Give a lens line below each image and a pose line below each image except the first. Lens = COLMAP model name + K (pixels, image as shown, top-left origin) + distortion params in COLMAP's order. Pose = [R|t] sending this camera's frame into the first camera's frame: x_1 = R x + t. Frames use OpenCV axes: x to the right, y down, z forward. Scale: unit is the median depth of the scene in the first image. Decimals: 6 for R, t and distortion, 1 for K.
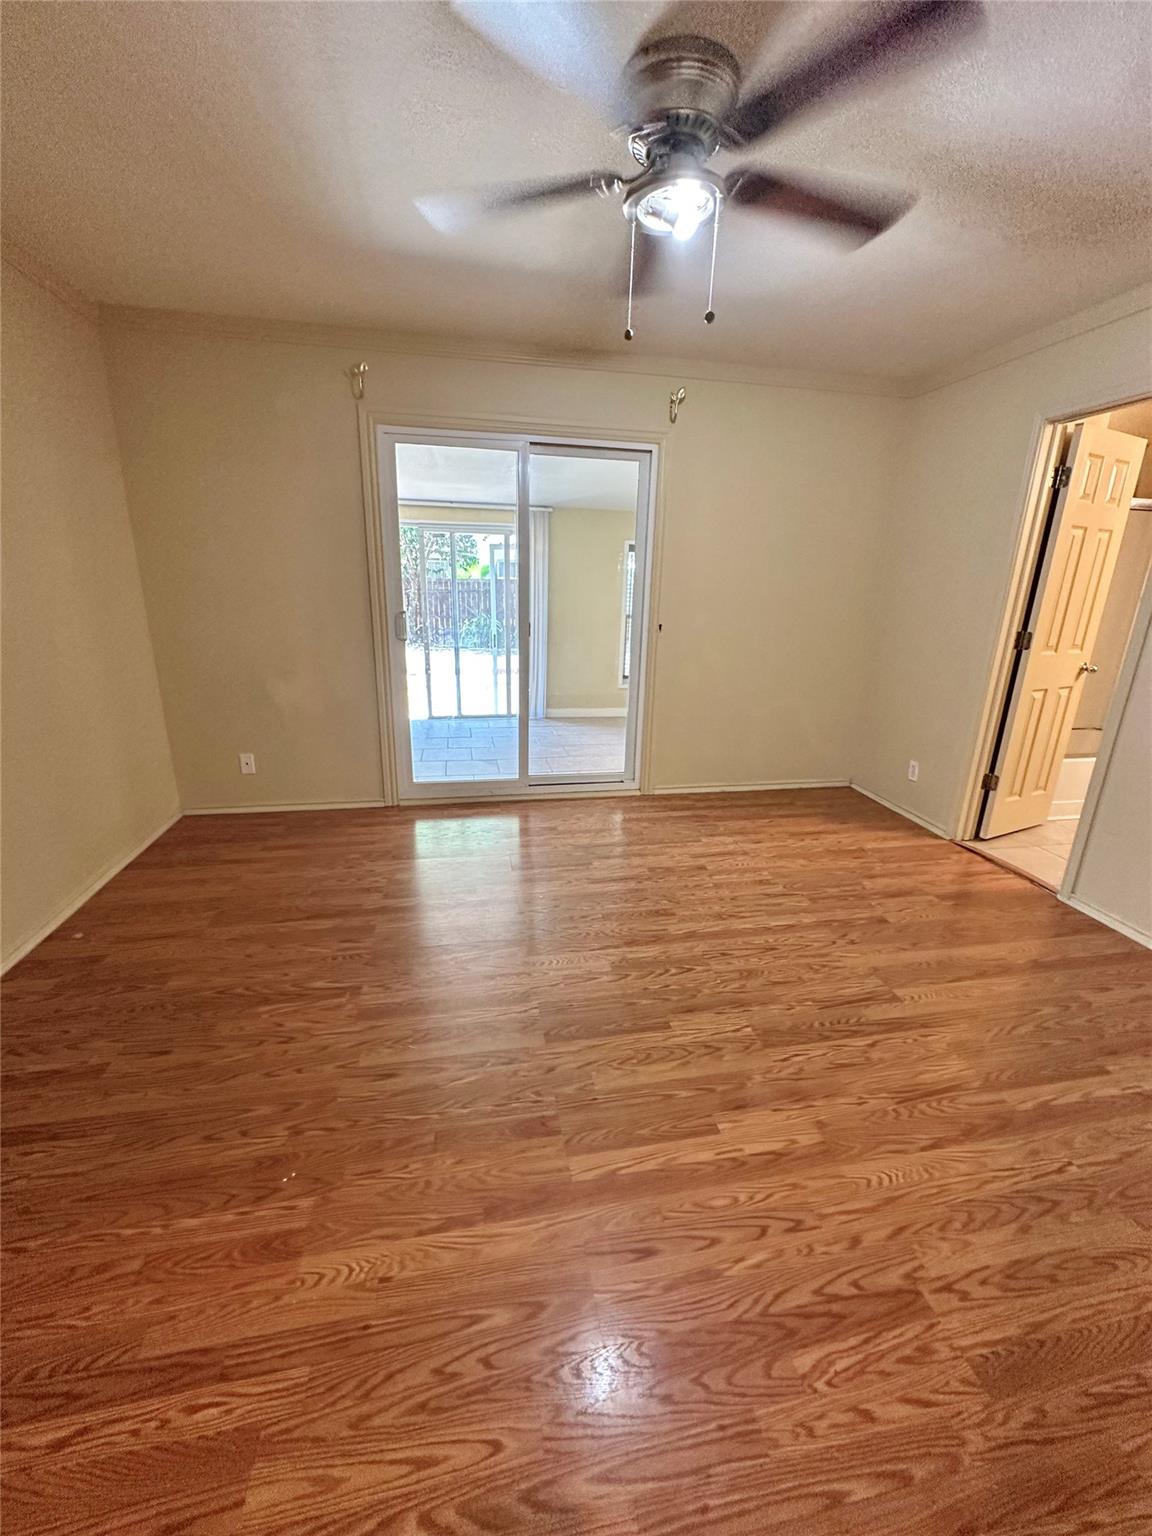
lens RADIAL K [[616.4, 0, 574.9], [0, 616.4, 759.5], [0, 0, 1]] dist [-0.000601, 0.000441]
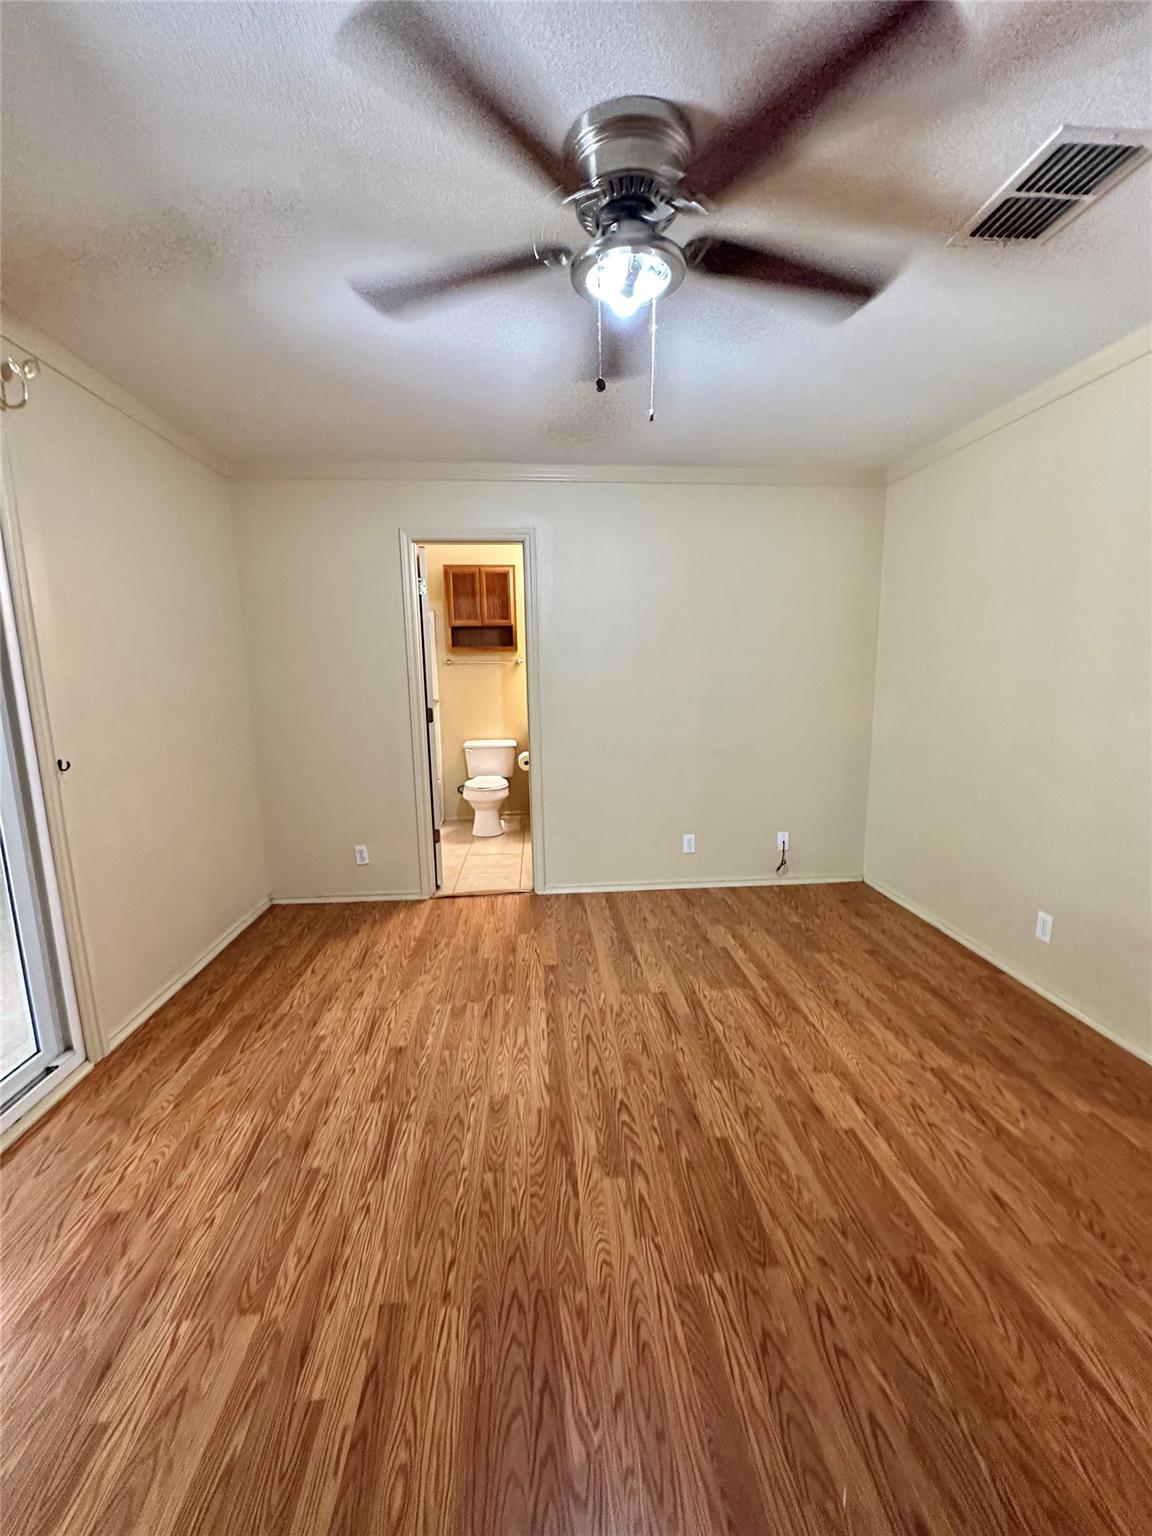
lens RADIAL K [[616.4, 0, 575.4], [0, 616.4, 759.7], [0, 0, 1]] dist [-0.000601, 0.000441]
pose [[0.103880, -0.171091, 0.979764, -0.490212], [0.294808, 0.946120, 0.133958, -0.214819], [-0.949893, 0.274927, 0.148722, 0.653306]]
